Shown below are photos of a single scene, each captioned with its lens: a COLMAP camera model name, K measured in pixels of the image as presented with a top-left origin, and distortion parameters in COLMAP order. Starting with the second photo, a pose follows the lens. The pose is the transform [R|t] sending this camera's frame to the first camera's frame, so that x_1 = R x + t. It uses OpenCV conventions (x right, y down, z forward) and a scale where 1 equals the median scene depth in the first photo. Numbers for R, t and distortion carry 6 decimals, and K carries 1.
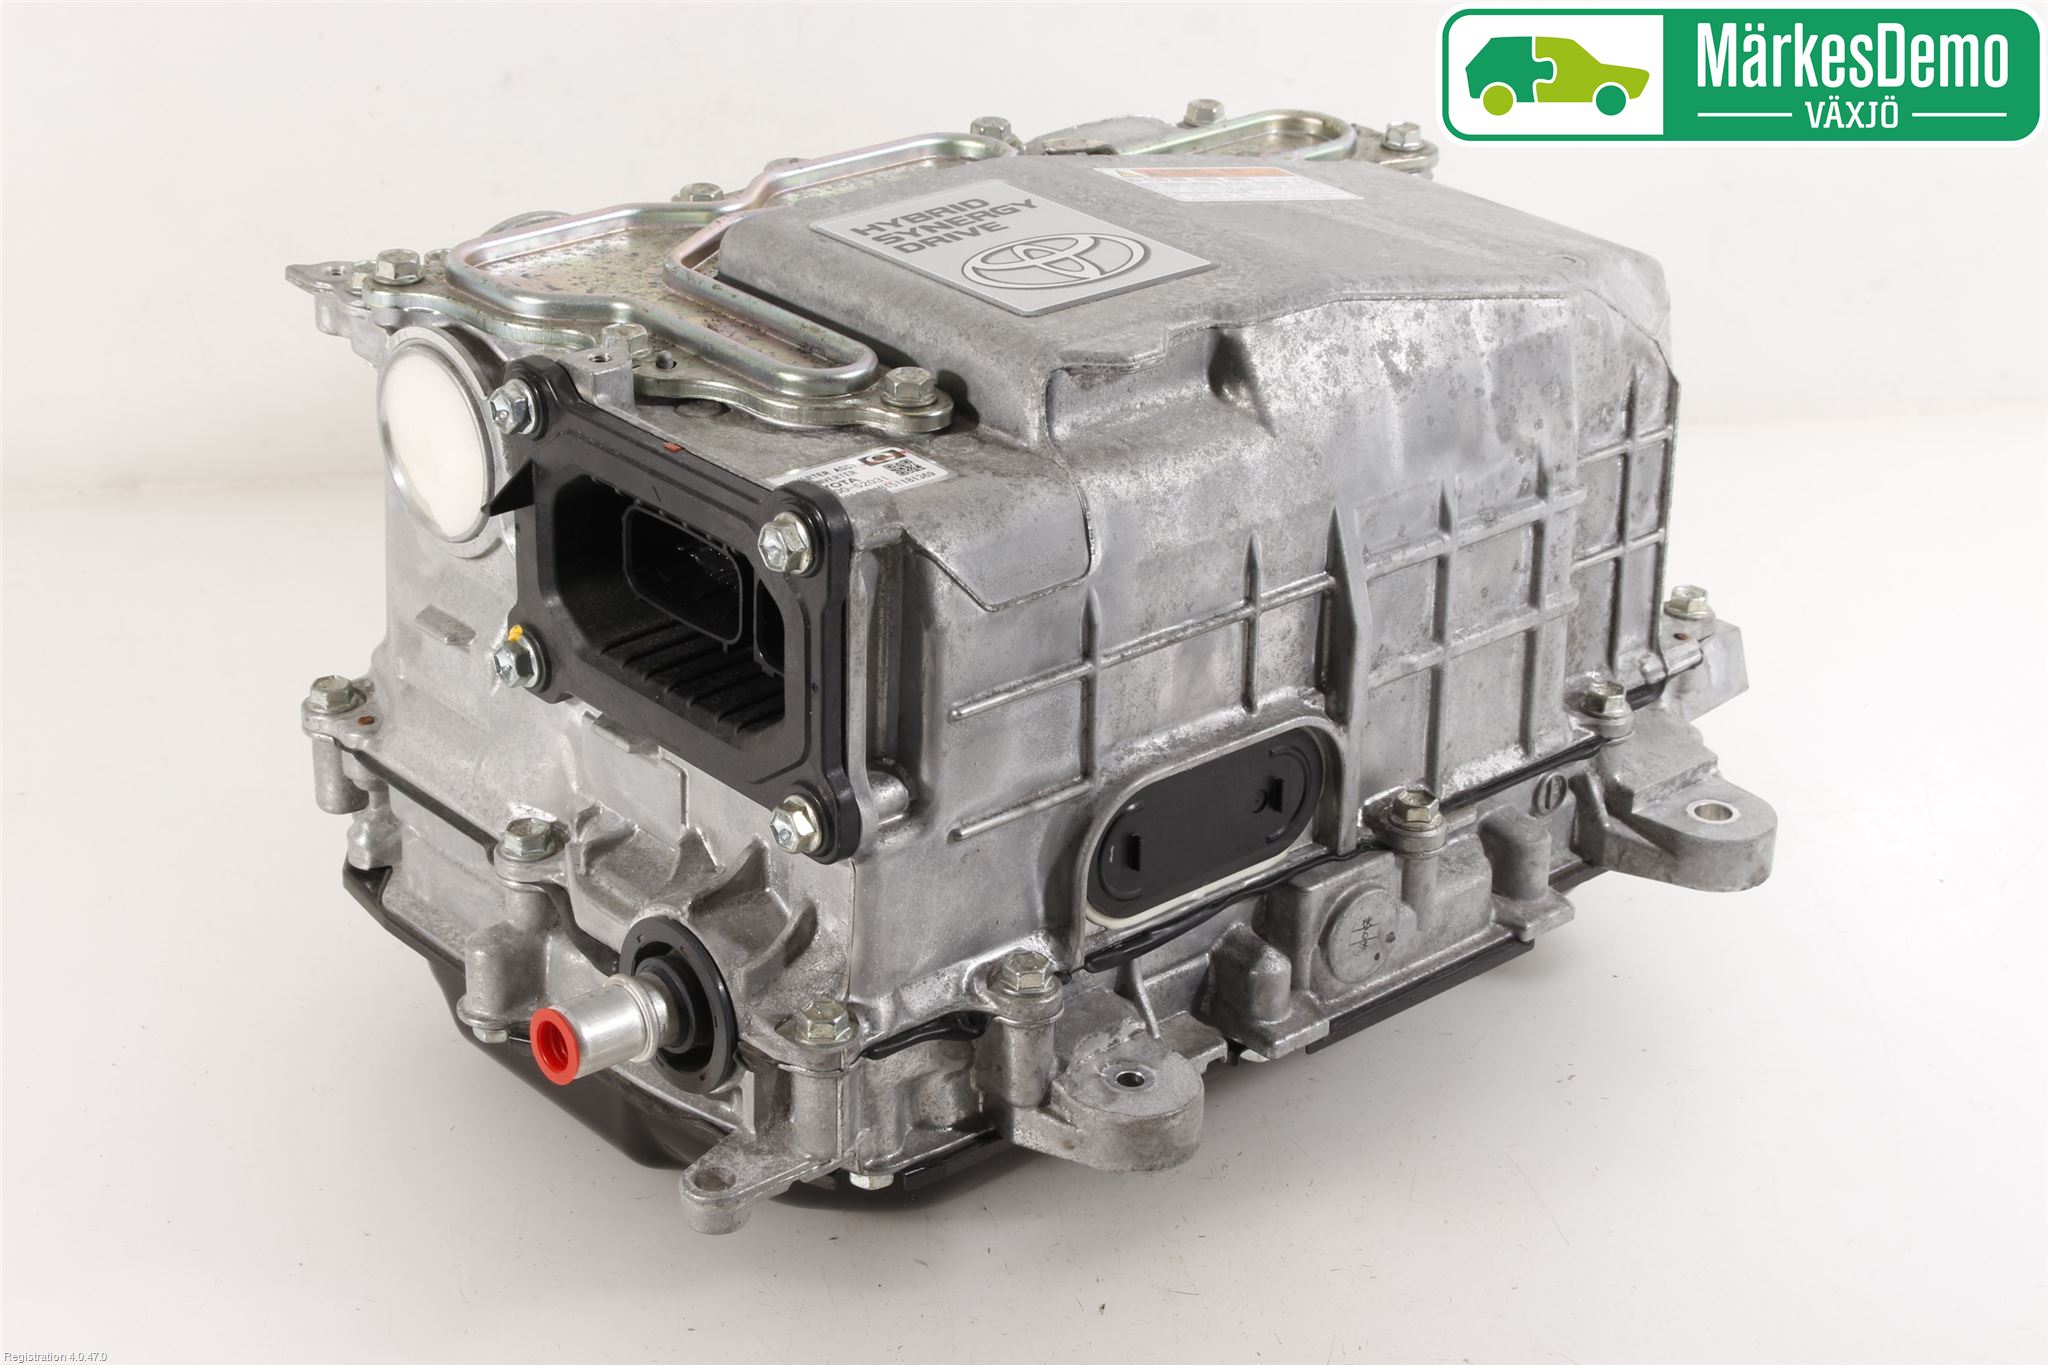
lens RADIAL K [[3690.1, 0, 1023.6], [0, 3690.1, 681.5], [0, 0, 1]] dist [-0.061020, 0.000000]
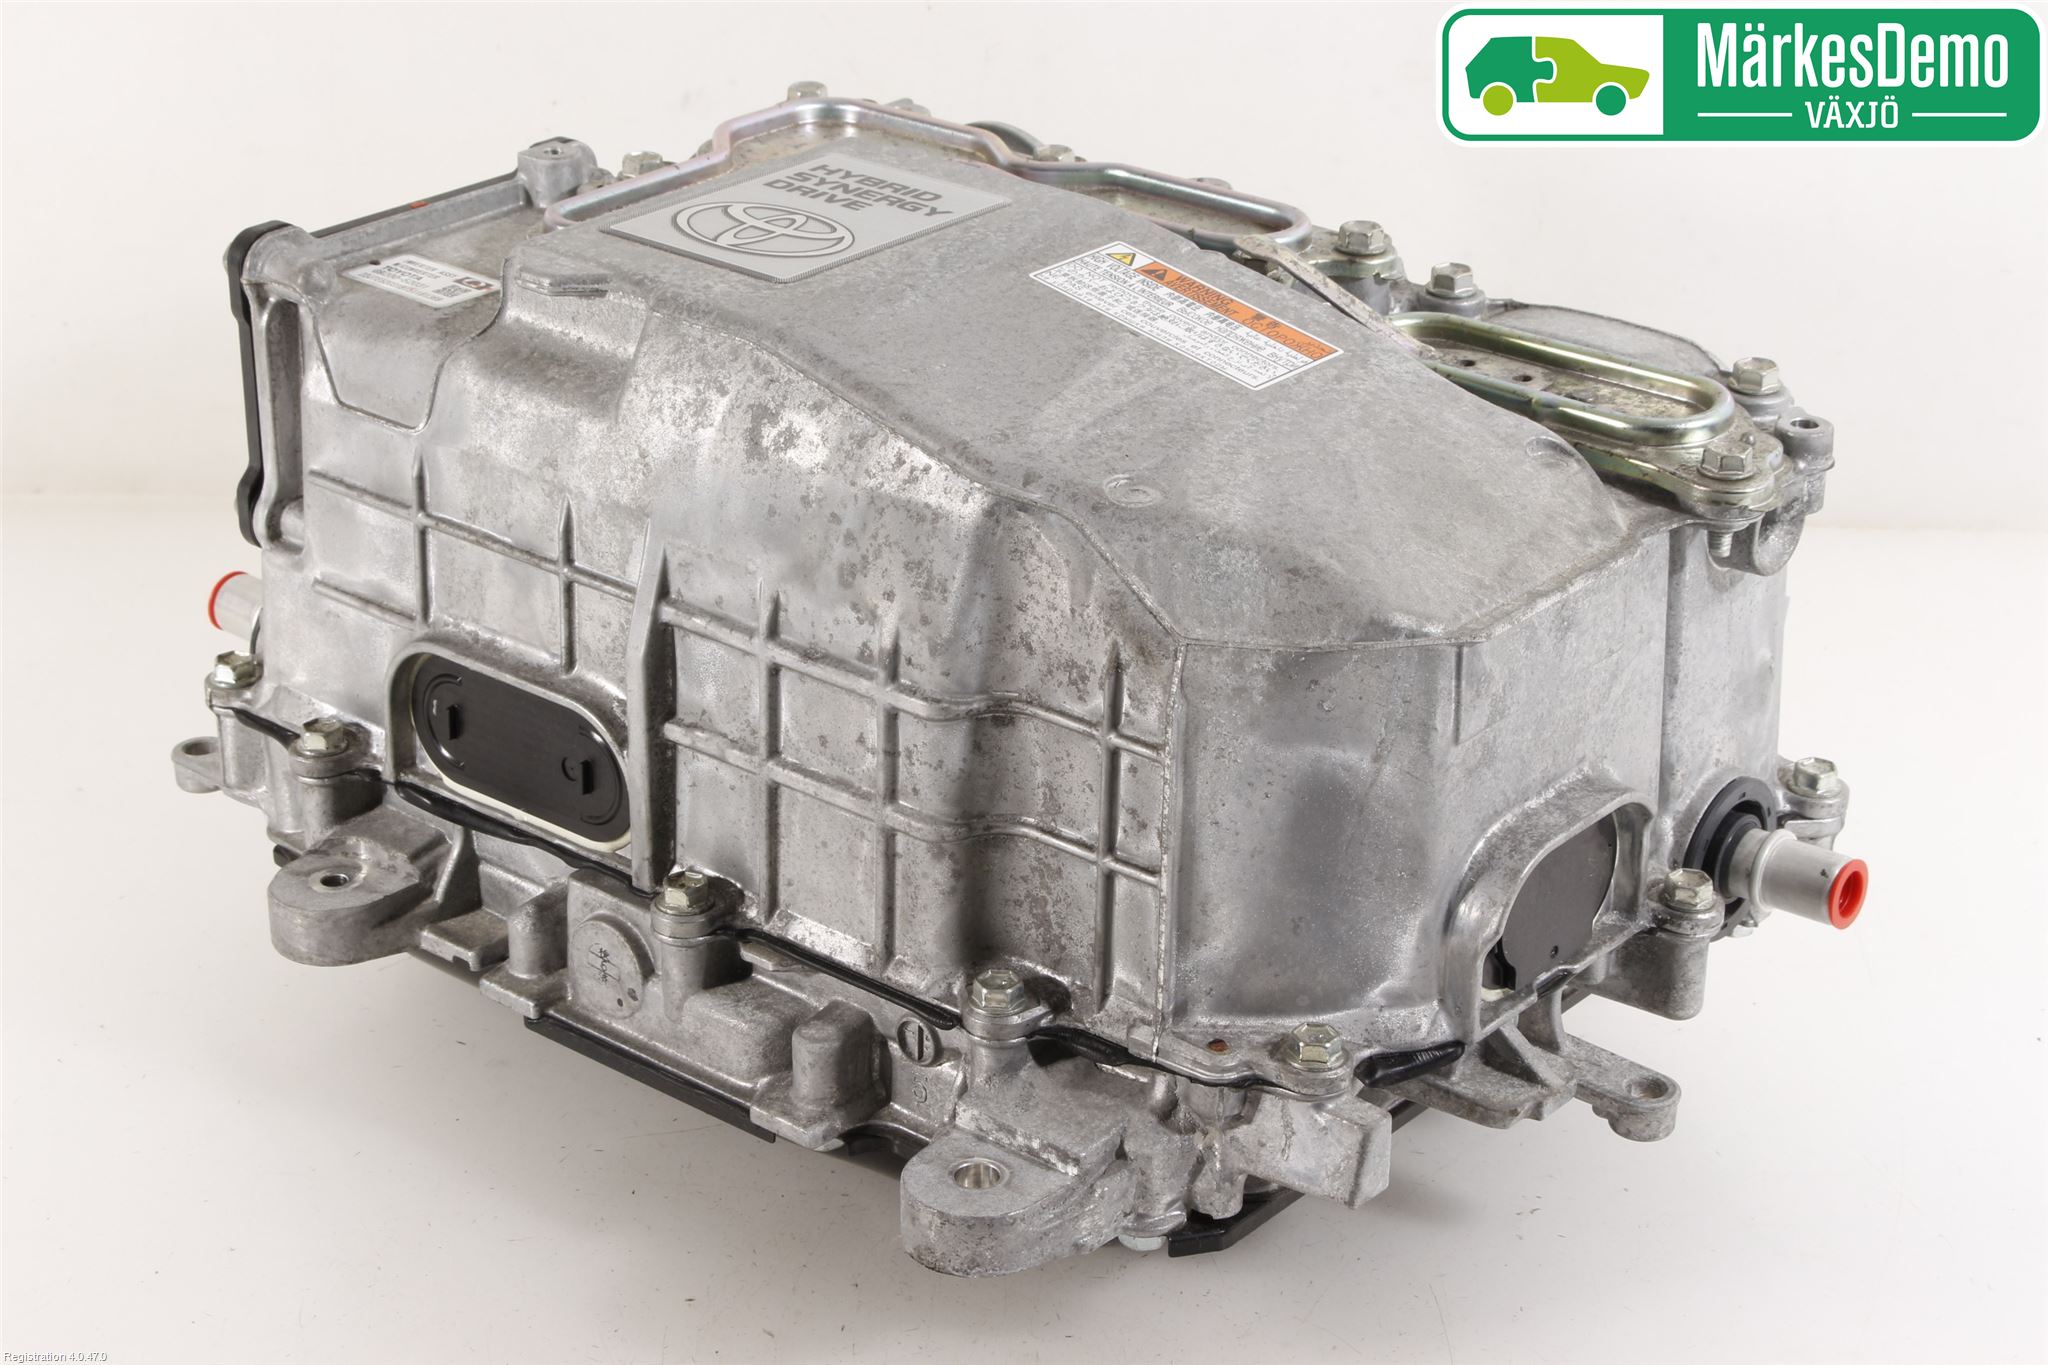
lens RADIAL K [[3954.5, 0, 1023.0], [0, 3954.5, 682.3], [0, 0, 1]] dist [-0.033863, 0.000000]
pose [[0.149536, 0.392479, -0.907524, 1.035622], [-0.428465, 0.852911, 0.298261, -0.356561], [0.891098, 0.344242, 0.295705, 0.775357]]
